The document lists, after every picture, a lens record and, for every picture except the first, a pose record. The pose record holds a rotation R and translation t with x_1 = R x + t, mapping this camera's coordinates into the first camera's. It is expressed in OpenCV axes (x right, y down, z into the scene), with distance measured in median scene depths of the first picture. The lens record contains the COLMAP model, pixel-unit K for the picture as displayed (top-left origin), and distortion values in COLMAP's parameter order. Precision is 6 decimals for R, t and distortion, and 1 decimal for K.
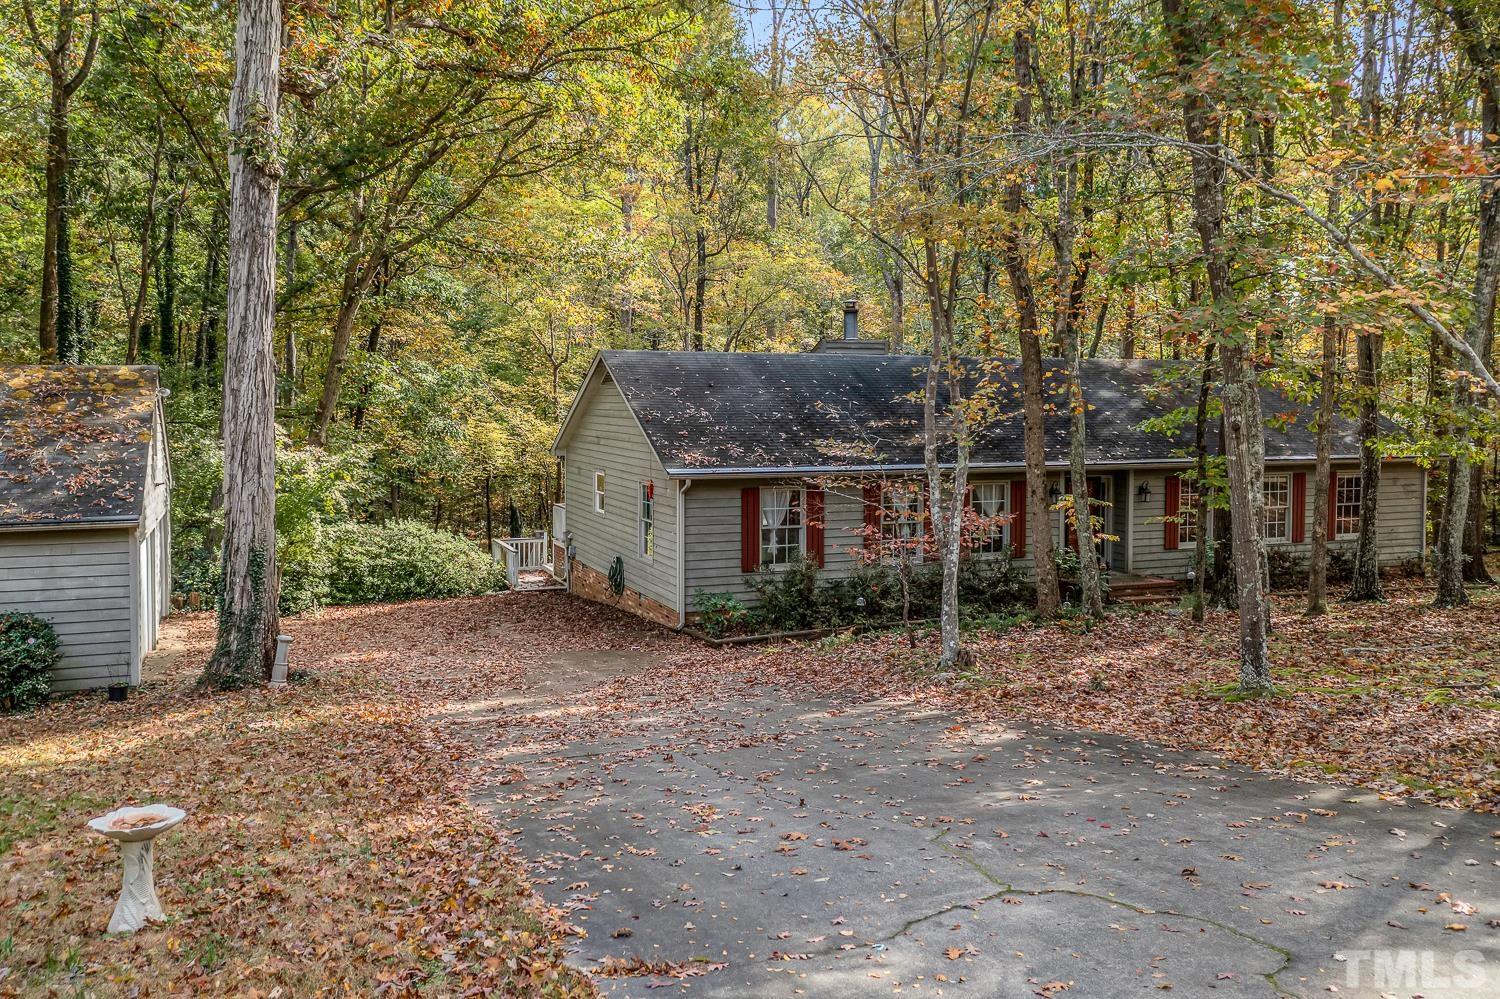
lens RADIAL K [[1218.2, 0, 751.6], [0, 1218.2, 479.8], [0, 0, 1]] dist [0.000620, 0.001707]
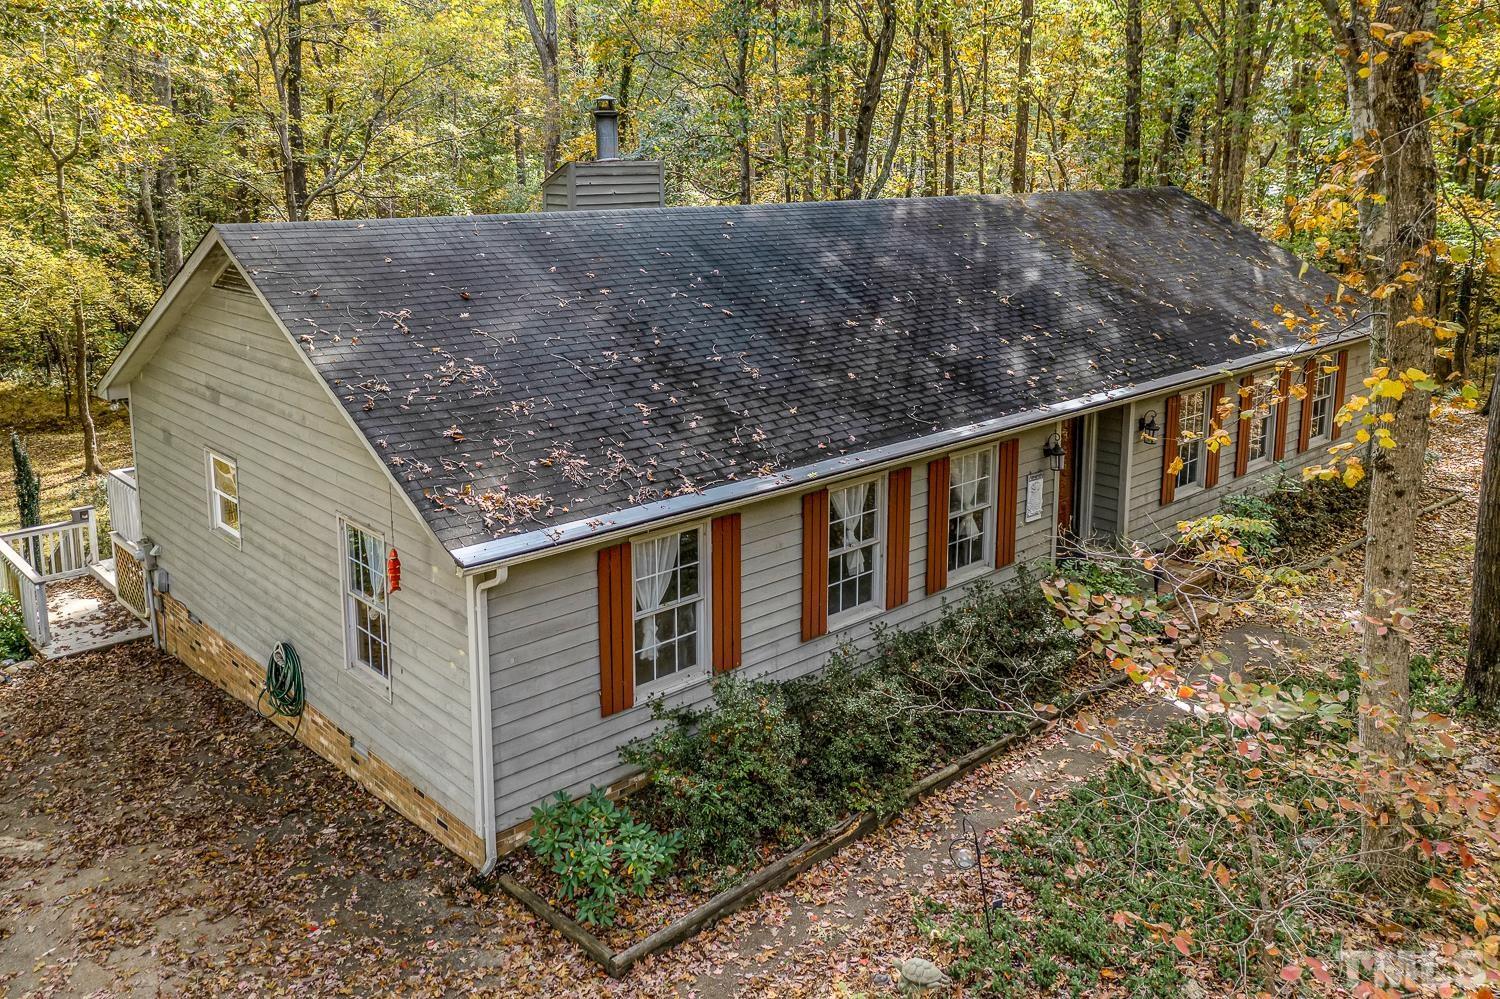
lens RADIAL K [[1232.0, 0, 748.0], [0, 1232.0, 375.0], [0, 0, 1]] dist [-0.001020, -0.003318]
pose [[0.936832, -0.062501, 0.344150, -0.110430], [0.023885, 0.993040, 0.115326, -0.110715], [-0.348963, -0.099822, 0.931805, 0.530464]]
